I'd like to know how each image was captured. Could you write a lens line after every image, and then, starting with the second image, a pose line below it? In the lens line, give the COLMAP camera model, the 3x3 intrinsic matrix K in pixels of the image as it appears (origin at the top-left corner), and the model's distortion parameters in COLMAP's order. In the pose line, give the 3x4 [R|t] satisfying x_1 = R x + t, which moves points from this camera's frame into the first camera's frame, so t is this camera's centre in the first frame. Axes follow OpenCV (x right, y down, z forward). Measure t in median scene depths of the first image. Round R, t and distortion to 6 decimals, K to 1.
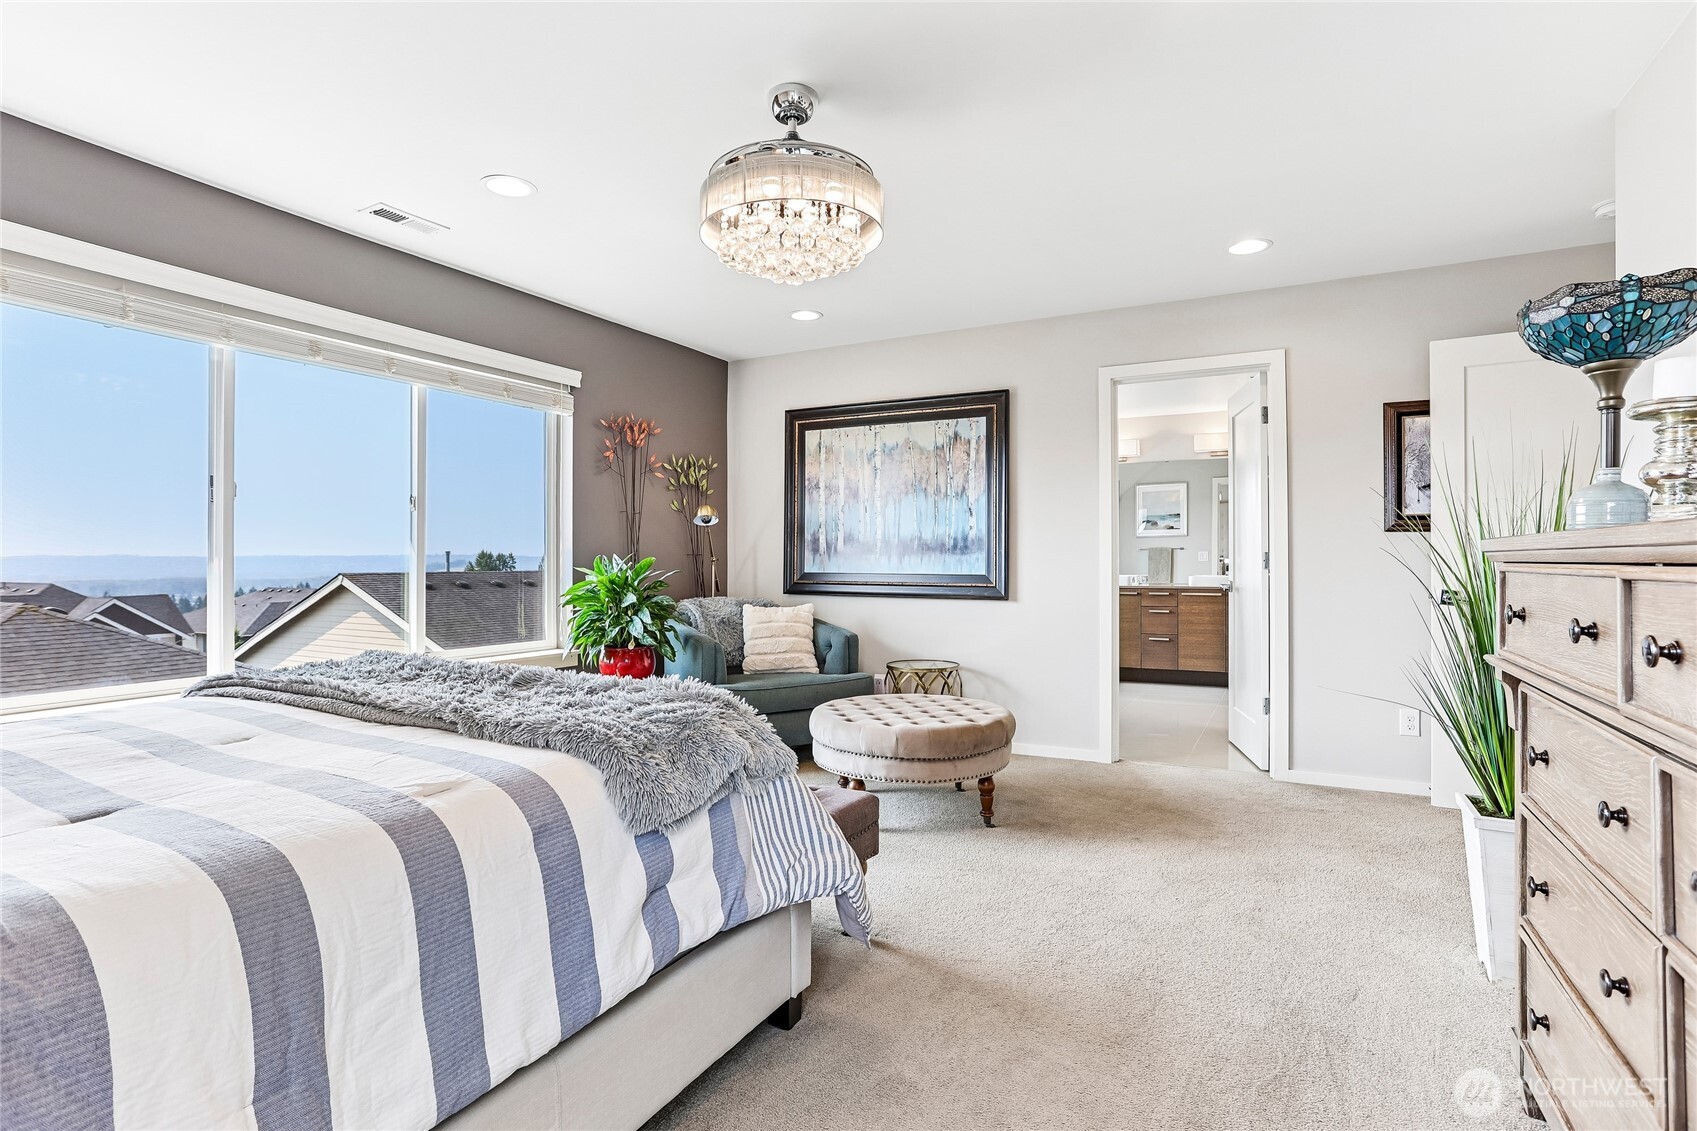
lens RADIAL K [[840.6, 0, 852.5], [0, 840.6, 560.0], [0, 0, 1]] dist [-0.044998, 0.028067]
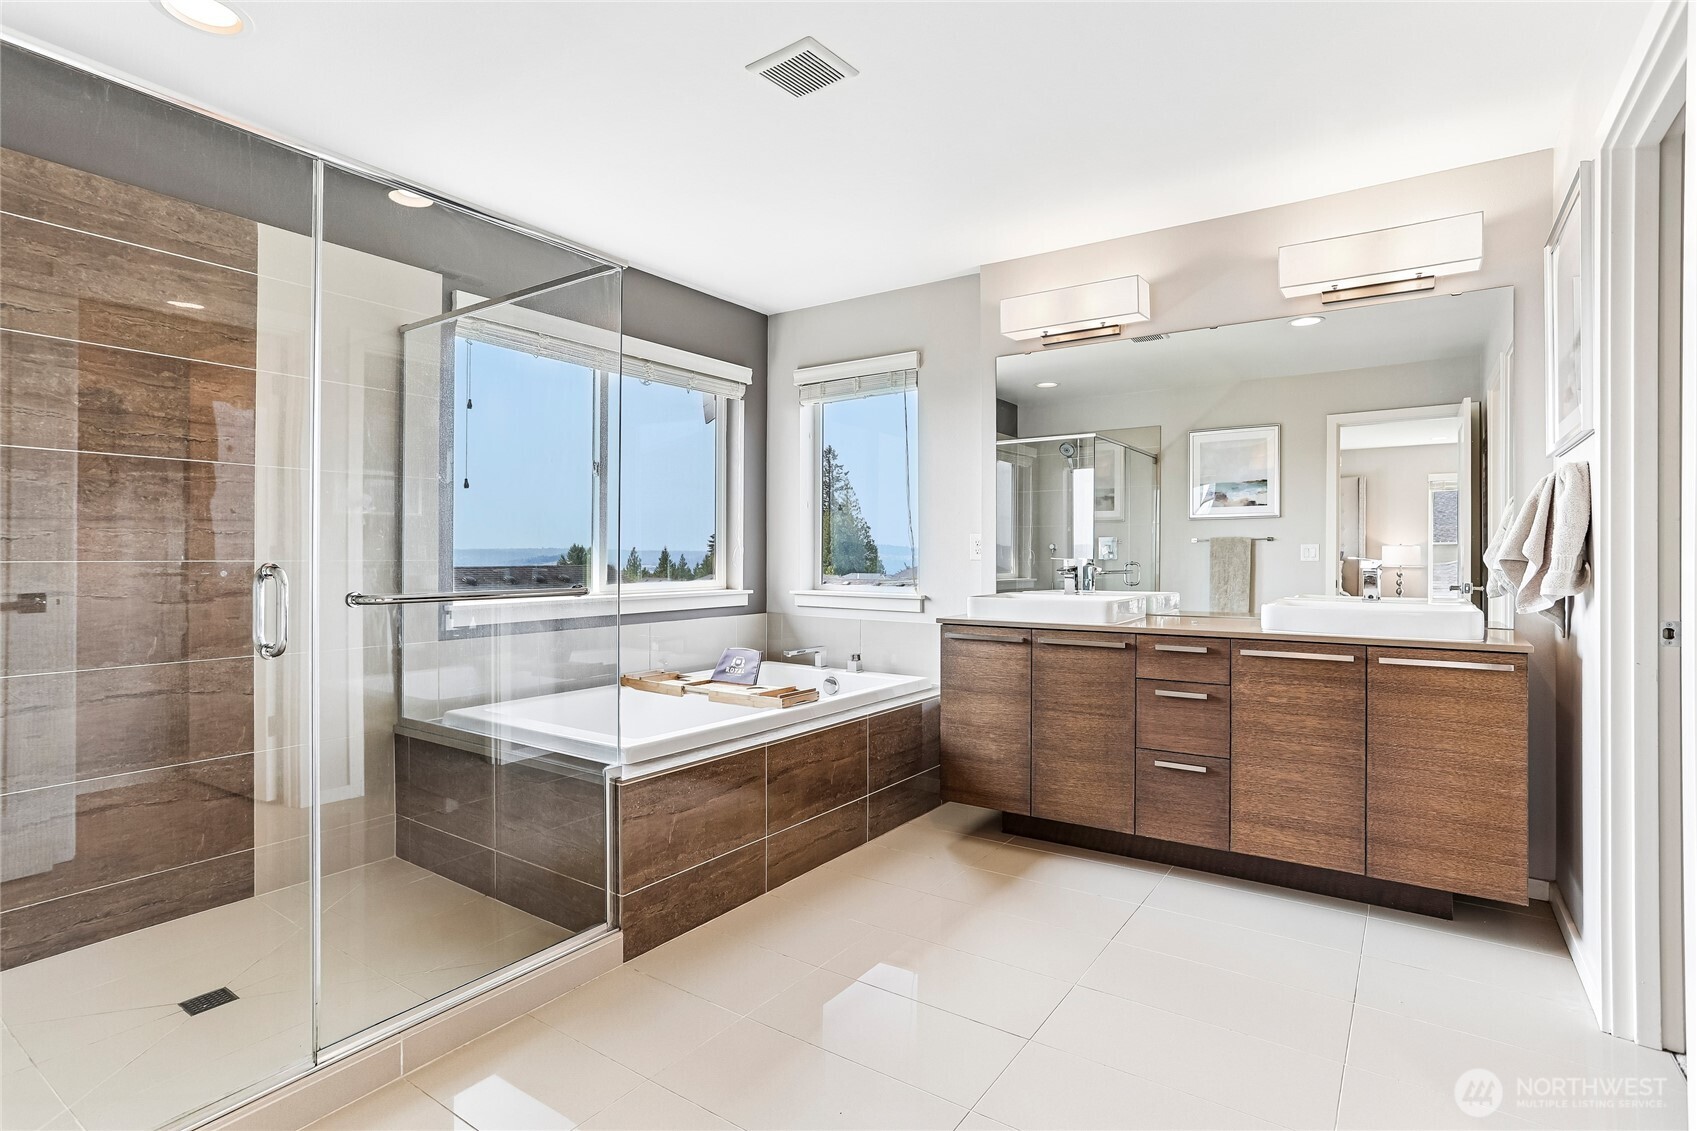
lens RADIAL K [[840.6, 0, 843.5], [0, 840.6, 553.7], [0, 0, 1]] dist [-0.044998, 0.028067]
pose [[0.993127, 0.003680, -0.116982, 0.168439], [-0.003828, 0.999992, -0.001039, -0.002037], [0.116977, 0.001479, 0.993134, 0.393096]]
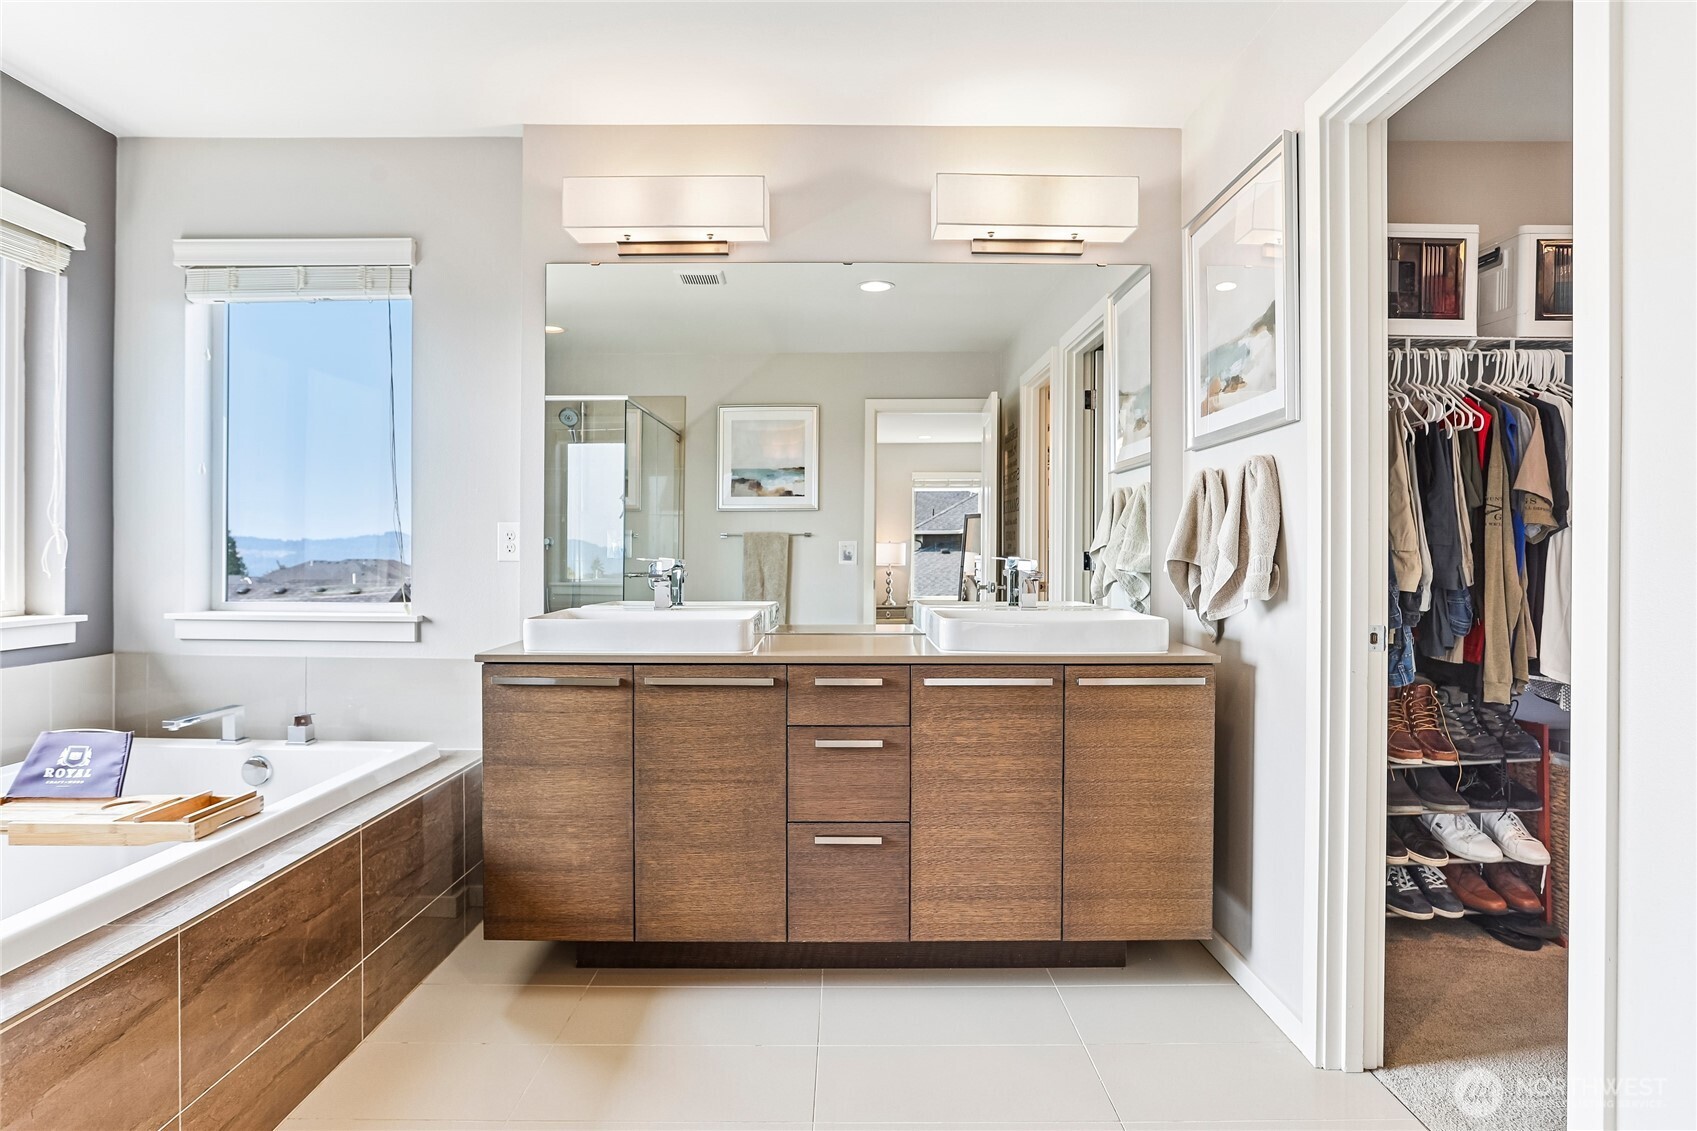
lens RADIAL K [[971.6, 0, 850.8], [0, 971.6, 556.5], [0, 0, 1]] dist [-0.043279, 0.019257]
pose [[0.881541, 0.002589, 0.472101, 0.137807], [-0.004660, 0.999984, 0.003216, -0.002646], [-0.472085, -0.005035, 0.881539, 0.464735]]
